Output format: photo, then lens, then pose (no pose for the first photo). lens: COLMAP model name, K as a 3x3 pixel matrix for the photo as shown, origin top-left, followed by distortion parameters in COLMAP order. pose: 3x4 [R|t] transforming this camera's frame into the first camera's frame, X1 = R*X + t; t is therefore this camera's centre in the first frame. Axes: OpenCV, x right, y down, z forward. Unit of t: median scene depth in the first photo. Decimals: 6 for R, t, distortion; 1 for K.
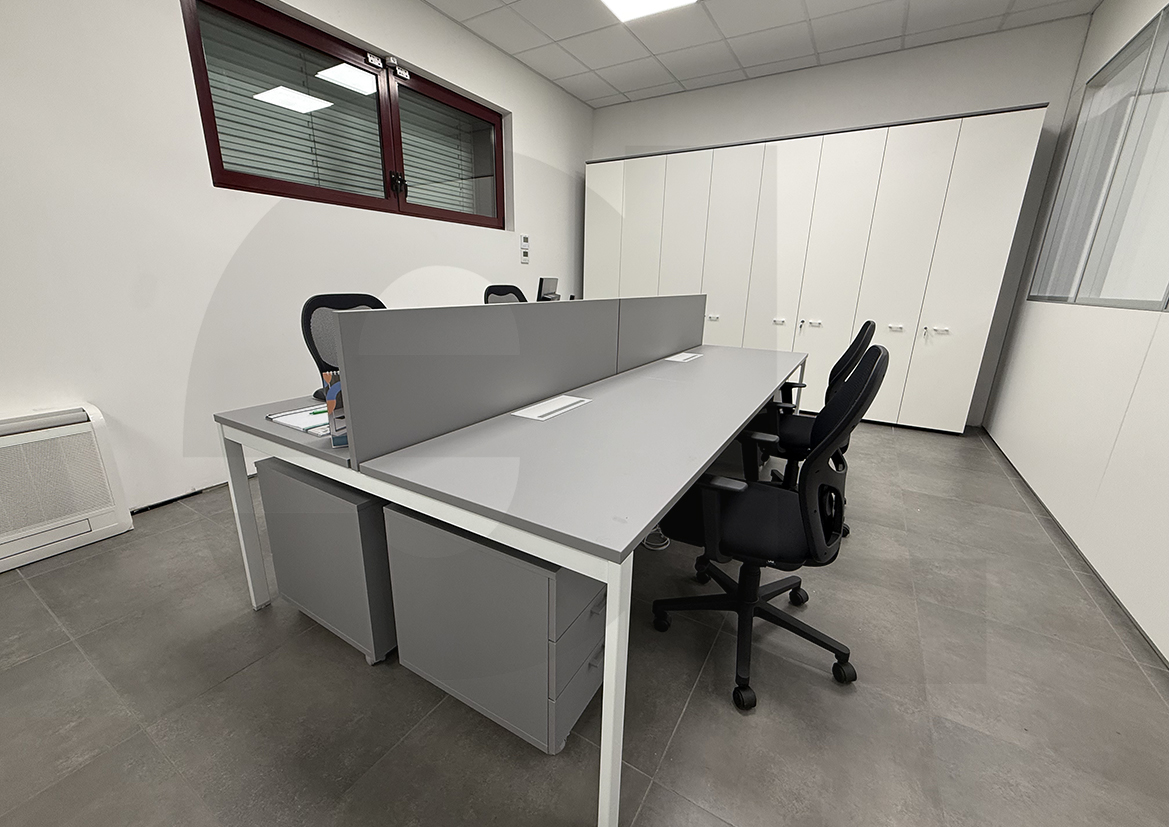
lens RADIAL K [[467.8, 0, 582.4], [0, 467.8, 423.8], [0, 0, 1]] dist [-0.002182, 0.001528]
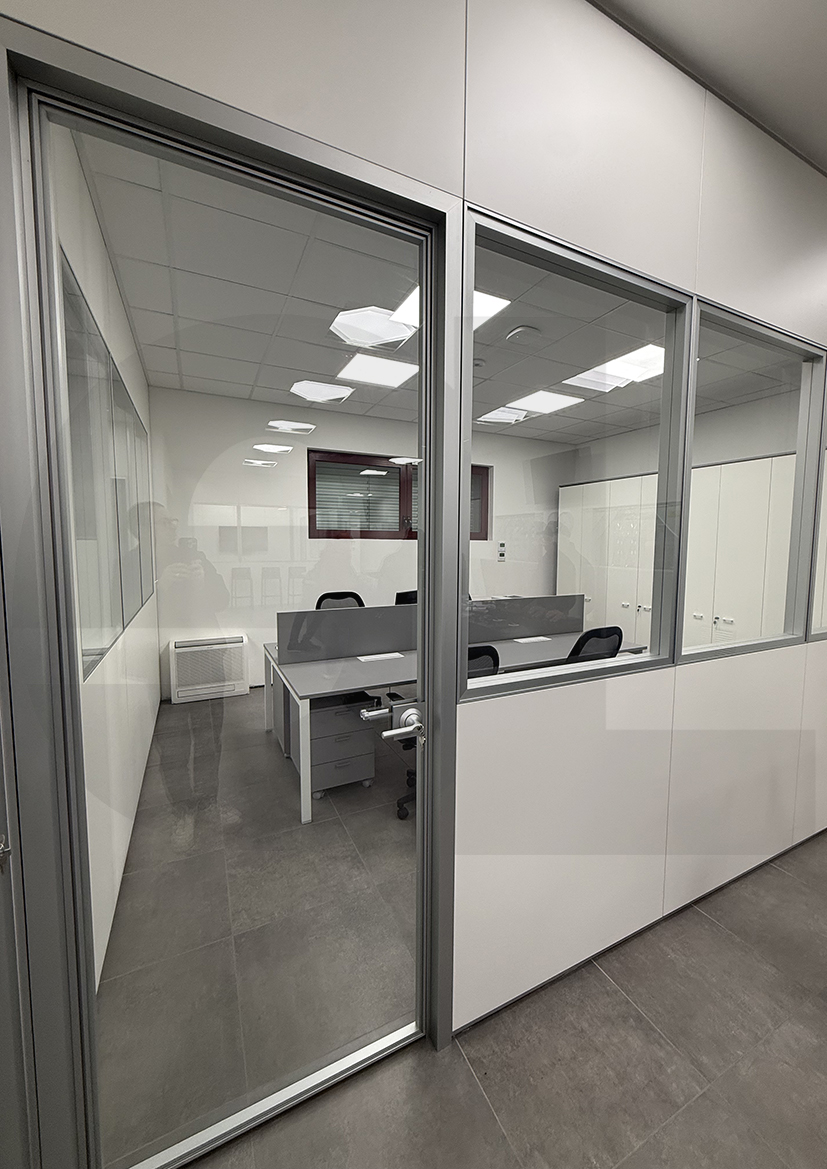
lens RADIAL K [[467.8, 0, 422.8], [0, 467.8, 591.9], [0, 0, 1]] dist [-0.002182, 0.001528]
pose [[0.849255, 0.040979, -0.526390, 0.464324], [-0.146348, 0.976189, -0.160117, -0.004032], [0.507295, 0.213016, 0.835030, -0.273356]]
